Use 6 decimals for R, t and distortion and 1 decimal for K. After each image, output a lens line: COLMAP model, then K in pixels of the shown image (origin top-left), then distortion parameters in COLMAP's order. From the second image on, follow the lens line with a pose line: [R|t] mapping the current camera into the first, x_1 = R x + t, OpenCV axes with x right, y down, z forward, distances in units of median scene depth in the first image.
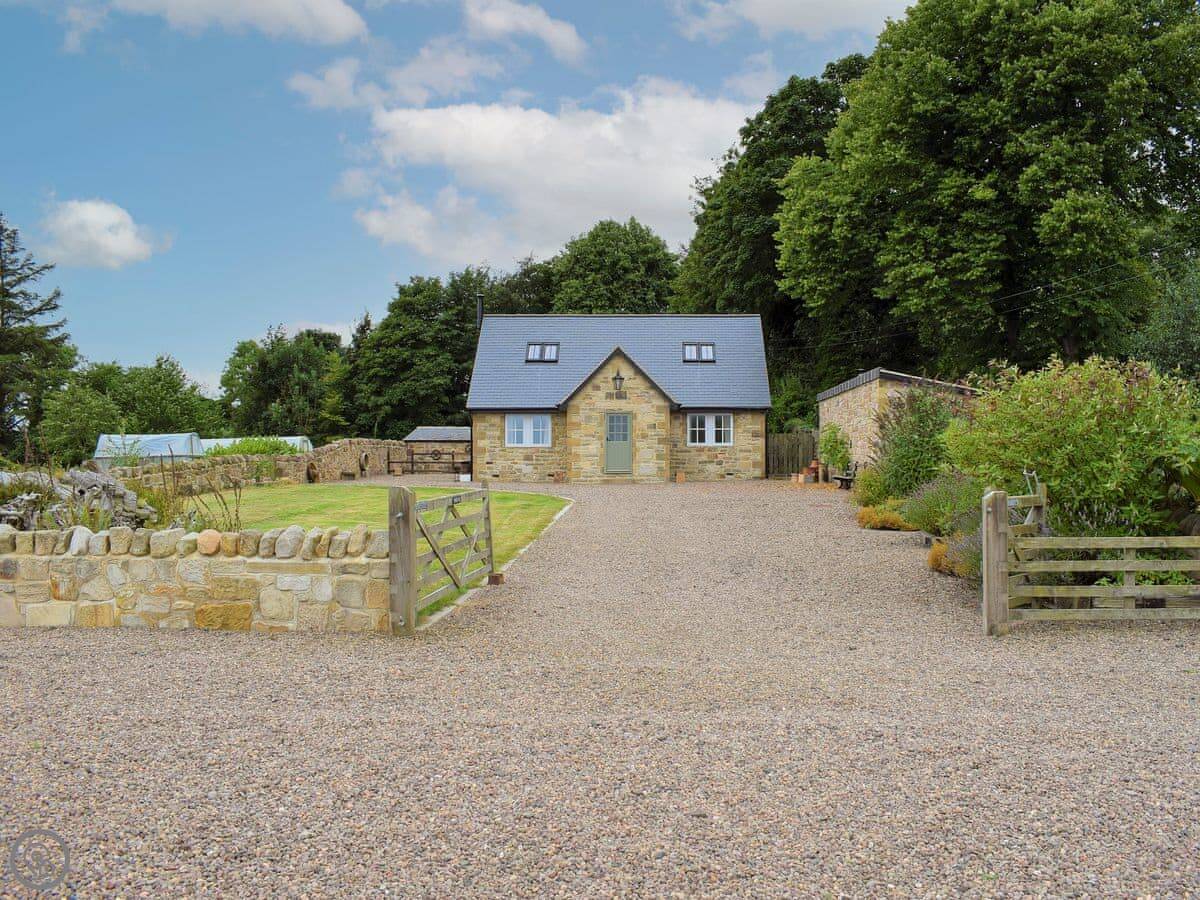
lens RADIAL K [[1027.9, 0, 600.9], [0, 1027.9, 442.2], [0, 0, 1]] dist [-0.110874, 0.046652]
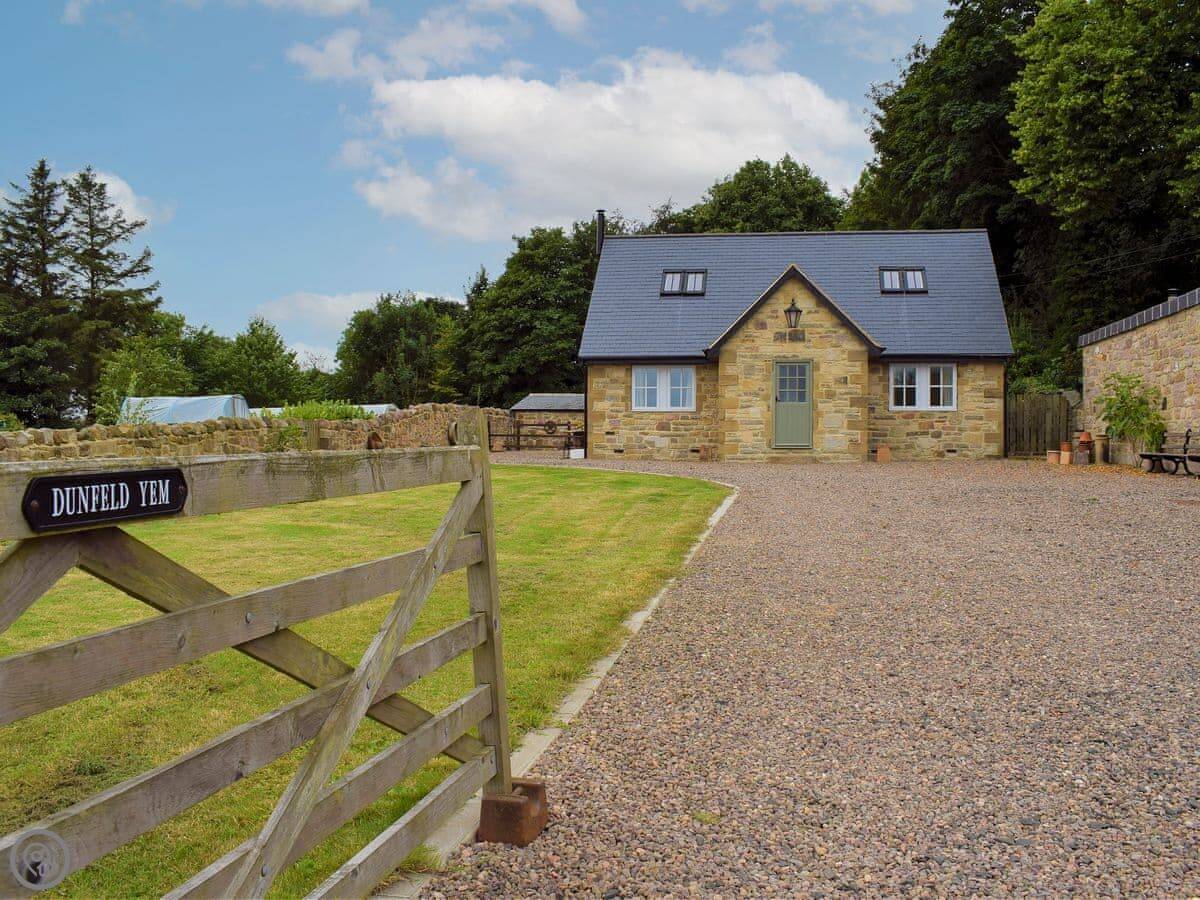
lens RADIAL K [[1027.9, 0, 604.7], [0, 1027.9, 453.3], [0, 0, 1]] dist [-0.110874, 0.046652]
pose [[0.991624, 0.008203, -0.128901, -0.018066], [-0.004673, 0.999606, 0.027663, 0.013926], [0.129077, -0.026829, 0.991272, 0.271524]]
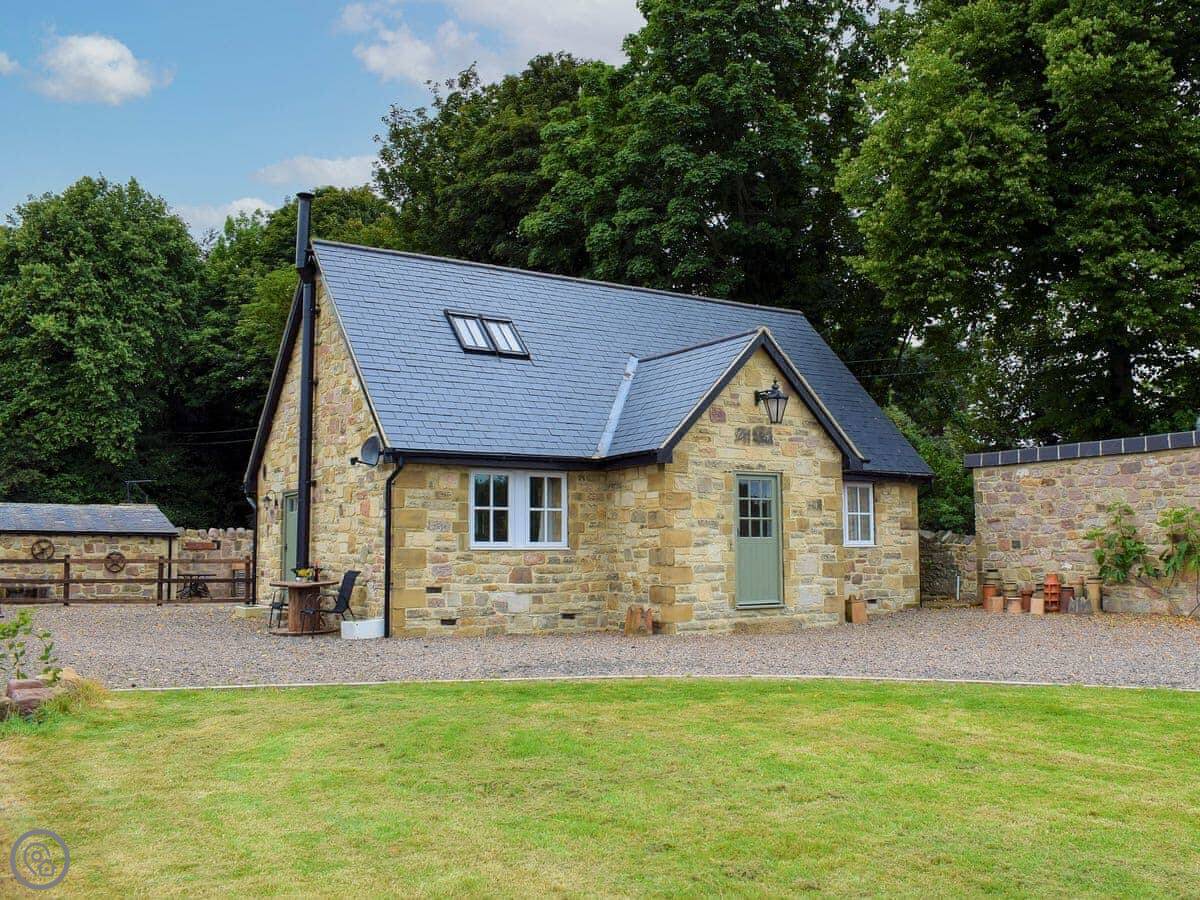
lens RADIAL K [[1158.5, 0, 602.1], [0, 1158.5, 447.9], [0, 0, 1]] dist [-0.083708, 0.000000]
pose [[0.799337, 0.050767, 0.598734, -0.319179], [-0.002924, 0.996741, -0.080611, 0.001188], [-0.600876, 0.062685, 0.796881, 0.583585]]
